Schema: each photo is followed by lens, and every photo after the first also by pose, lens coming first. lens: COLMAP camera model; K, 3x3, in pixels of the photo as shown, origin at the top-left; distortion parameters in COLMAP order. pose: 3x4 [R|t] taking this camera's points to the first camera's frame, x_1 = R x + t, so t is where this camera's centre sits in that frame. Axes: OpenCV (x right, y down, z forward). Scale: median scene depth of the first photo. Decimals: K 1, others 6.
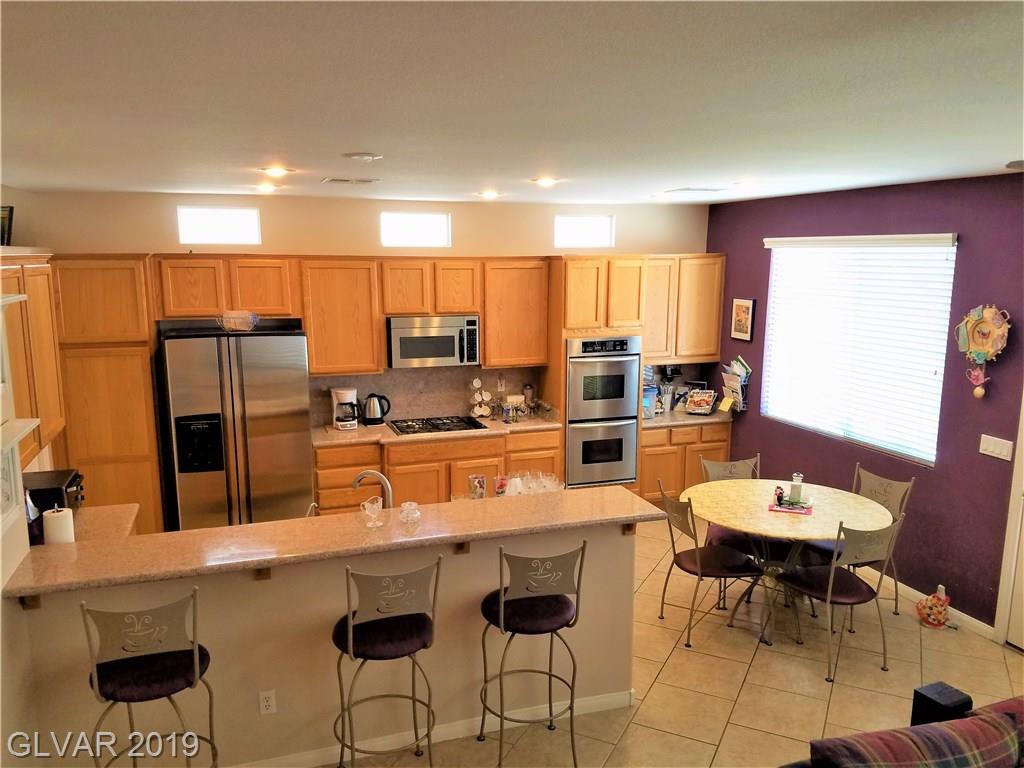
lens RADIAL K [[792.2, 0, 498.0], [0, 792.2, 383.0], [0, 0, 1]] dist [0.238079, -0.393532]
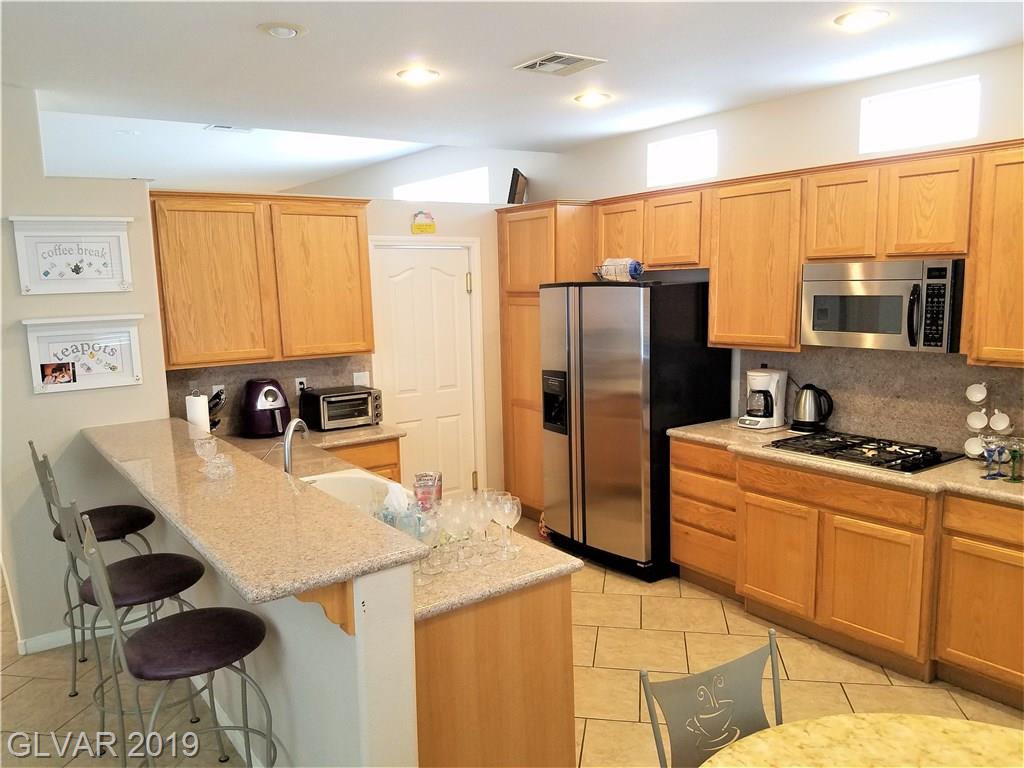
lens RADIAL K [[792.2, 0, 498.0], [0, 792.2, 383.0], [0, 0, 1]] dist [0.238079, -0.393532]
pose [[0.284392, 0.120114, -0.951154, 0.411090], [-0.119118, 0.988860, 0.089260, -0.017295], [0.951279, 0.087915, 0.295532, 0.567541]]
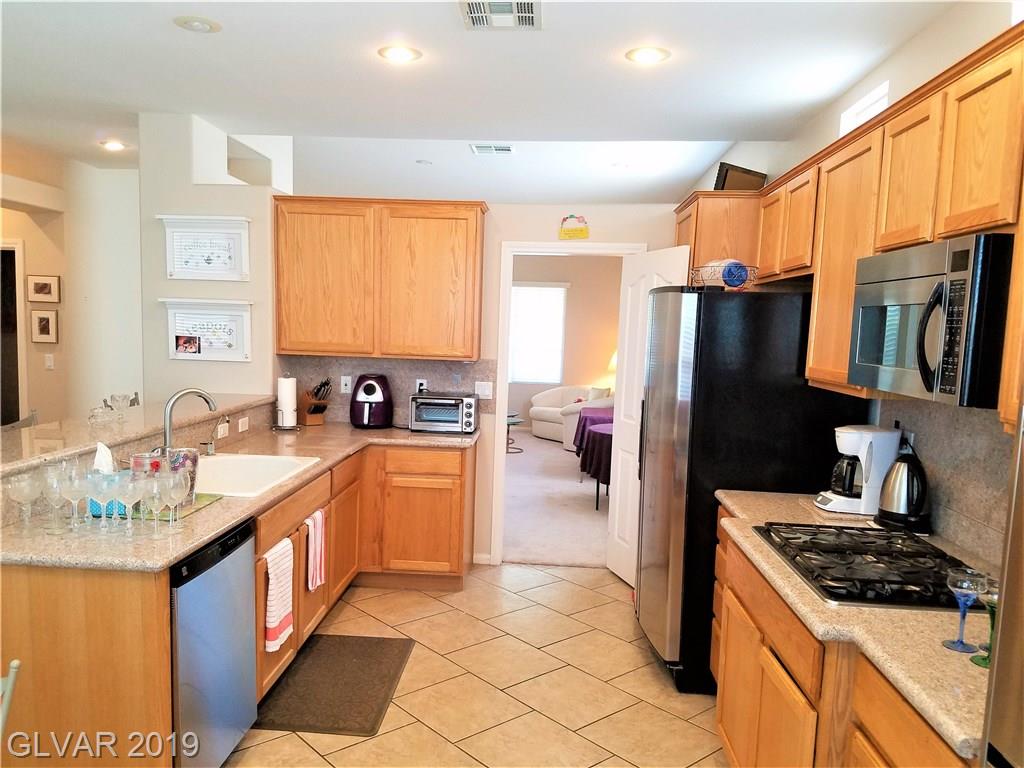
lens RADIAL K [[782.2, 0, 493.8], [0, 782.2, 397.8], [0, 0, 1]] dist [0.265687, -0.362878]
pose [[-0.380105, 0.078127, -0.921638, 0.312098], [-0.170218, 0.973499, 0.152725, -0.043496], [0.909146, 0.214931, -0.356734, 0.962435]]
